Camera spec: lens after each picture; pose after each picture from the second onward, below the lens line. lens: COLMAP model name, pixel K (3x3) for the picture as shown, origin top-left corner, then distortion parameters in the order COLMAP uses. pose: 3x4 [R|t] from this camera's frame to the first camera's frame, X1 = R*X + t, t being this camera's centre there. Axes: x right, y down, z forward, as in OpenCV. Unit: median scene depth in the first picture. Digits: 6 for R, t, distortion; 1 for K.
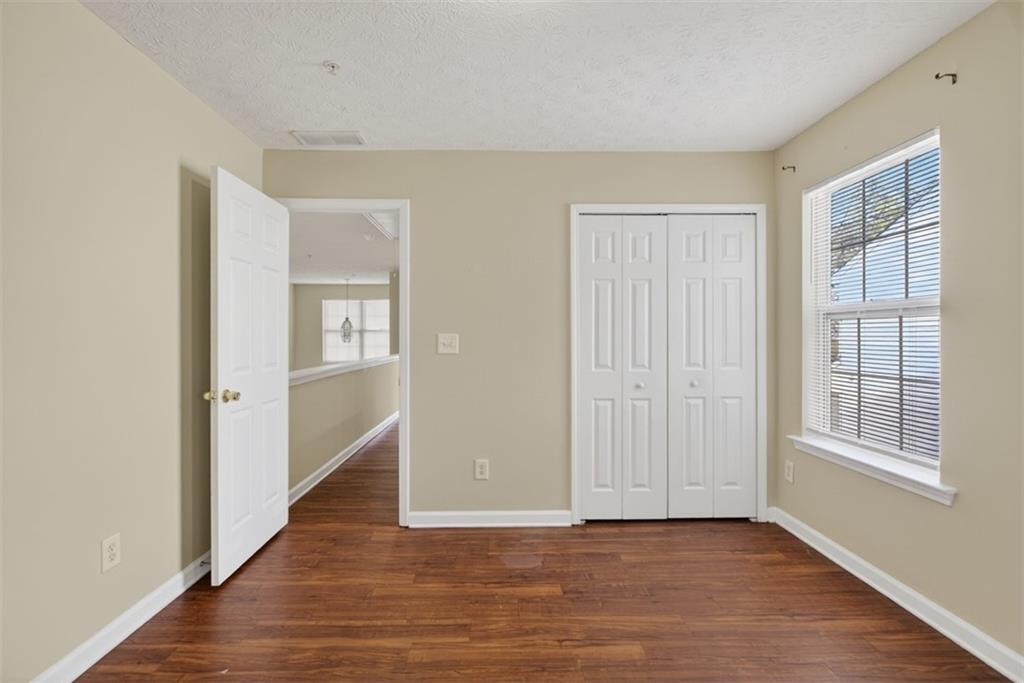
lens RADIAL K [[462.3, 0, 508.9], [0, 462.3, 335.6], [0, 0, 1]] dist [-0.007726, 0.005259]
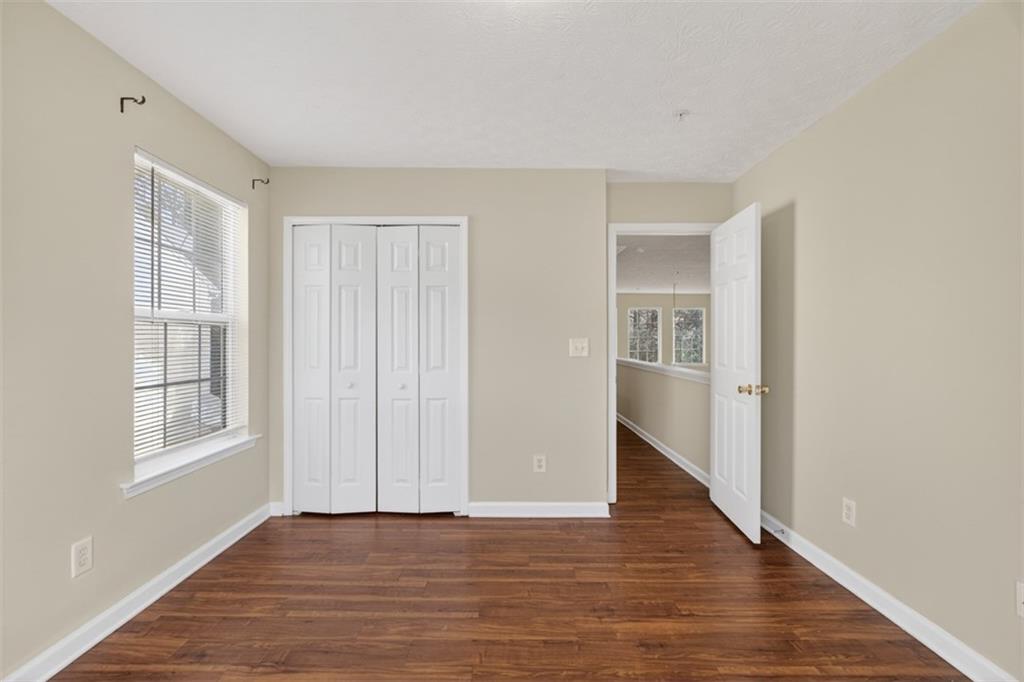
lens RADIAL K [[462.3, 0, 508.1], [0, 462.3, 340.2], [0, 0, 1]] dist [-0.007726, 0.005259]
pose [[0.999414, 0.005112, -0.033860, 0.737313], [-0.004991, 0.999981, 0.003640, -0.006063], [0.033878, -0.003468, 0.999420, -0.061201]]
